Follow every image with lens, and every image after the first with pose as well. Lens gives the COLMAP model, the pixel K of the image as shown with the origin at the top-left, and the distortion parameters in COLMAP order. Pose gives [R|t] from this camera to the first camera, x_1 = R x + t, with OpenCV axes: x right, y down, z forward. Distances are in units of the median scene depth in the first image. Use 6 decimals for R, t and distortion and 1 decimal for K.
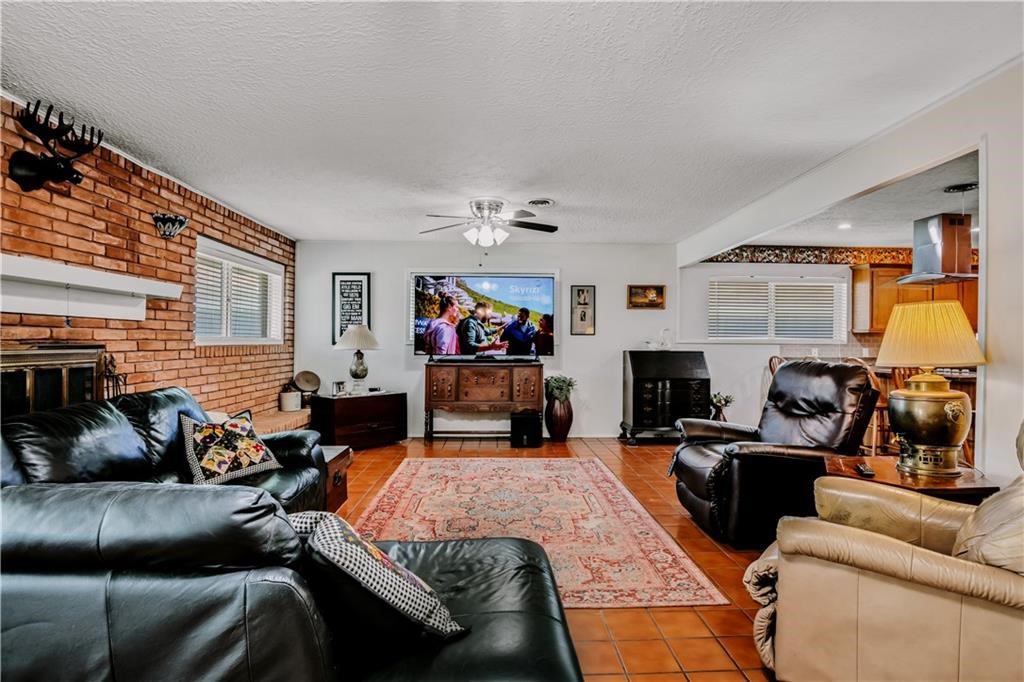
lens RADIAL K [[509.2, 0, 513.6], [0, 509.2, 344.1], [0, 0, 1]] dist [-0.023811, -0.000385]
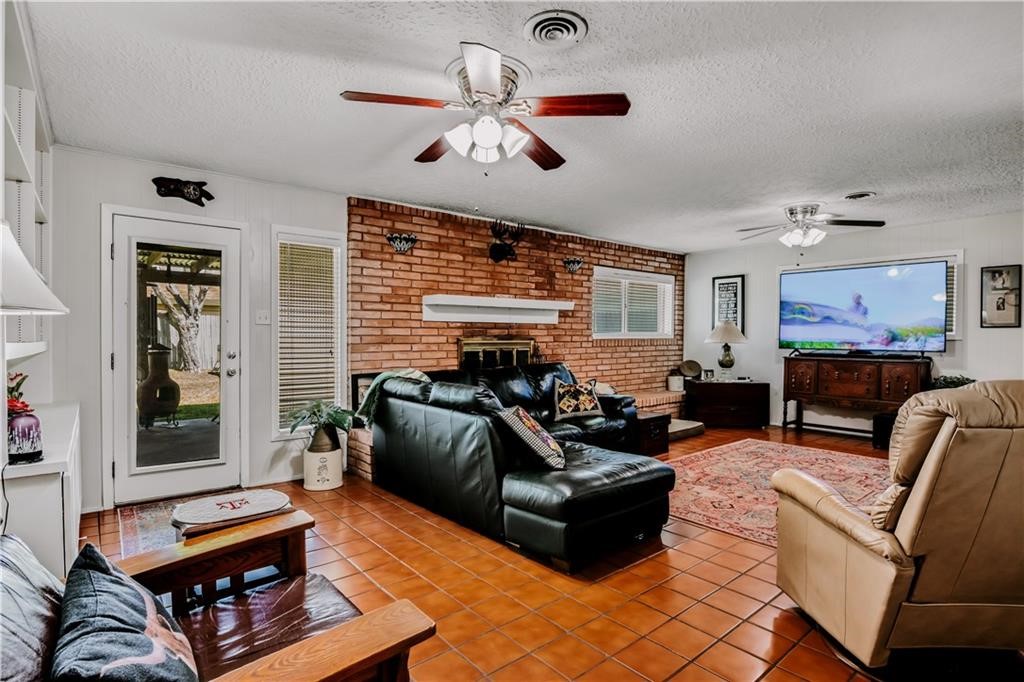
lens RADIAL K [[520.7, 0, 510.6], [0, 520.7, 336.1], [0, 0, 1]] dist [-0.022850, -0.000979]
pose [[0.614678, -0.001474, -0.788777, 0.471436], [-0.002337, 0.999990, -0.003690, 0.000897], [0.788774, 0.004112, 0.614669, -0.171658]]
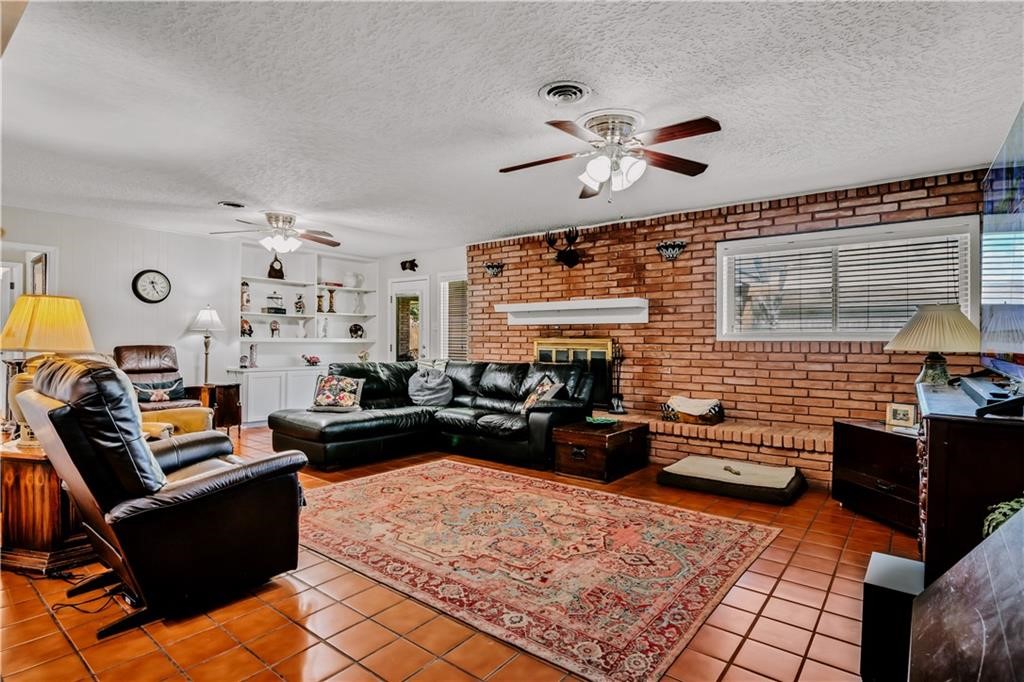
lens RADIAL K [[520.7, 0, 510.6], [0, 520.7, 336.1], [0, 0, 1]] dist [-0.022850, -0.000979]
pose [[-0.653300, -0.010220, -0.757030, 0.580749], [-0.009602, 0.999940, -0.005213, 0.003036], [0.757038, 0.003863, -0.653360, 1.456008]]
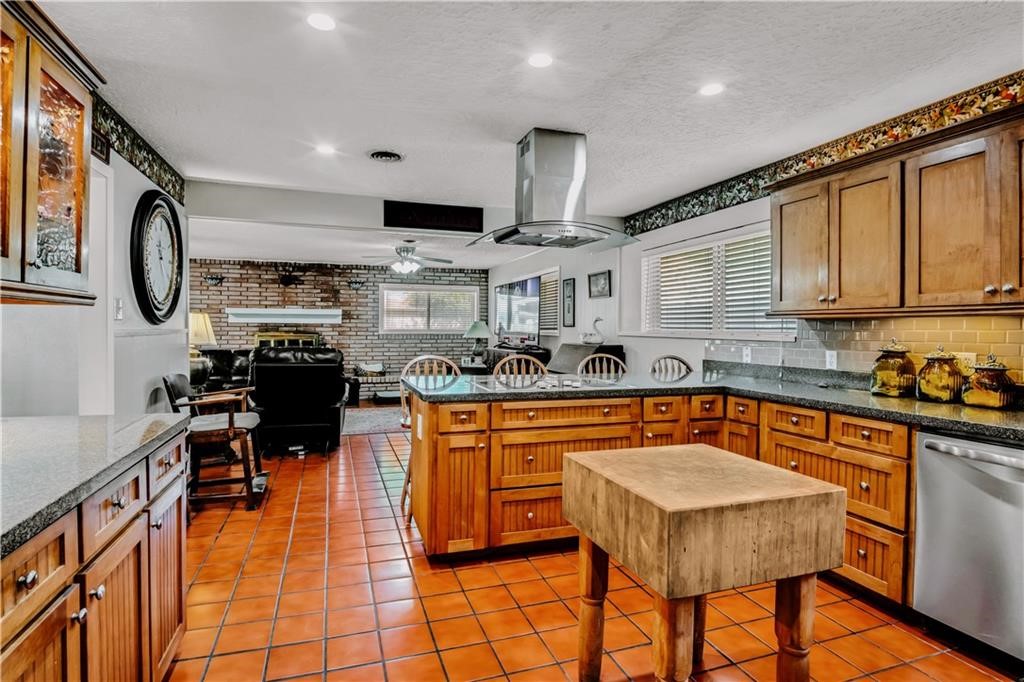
lens RADIAL K [[517.9, 0, 511.0], [0, 517.9, 328.6], [0, 0, 1]] dist [-0.024716, -0.000244]
pose [[0.286061, -0.002841, -0.958207, 1.765402], [-0.008572, 0.999948, -0.005523, -0.012458], [0.958173, 0.009793, 0.286022, 0.928608]]
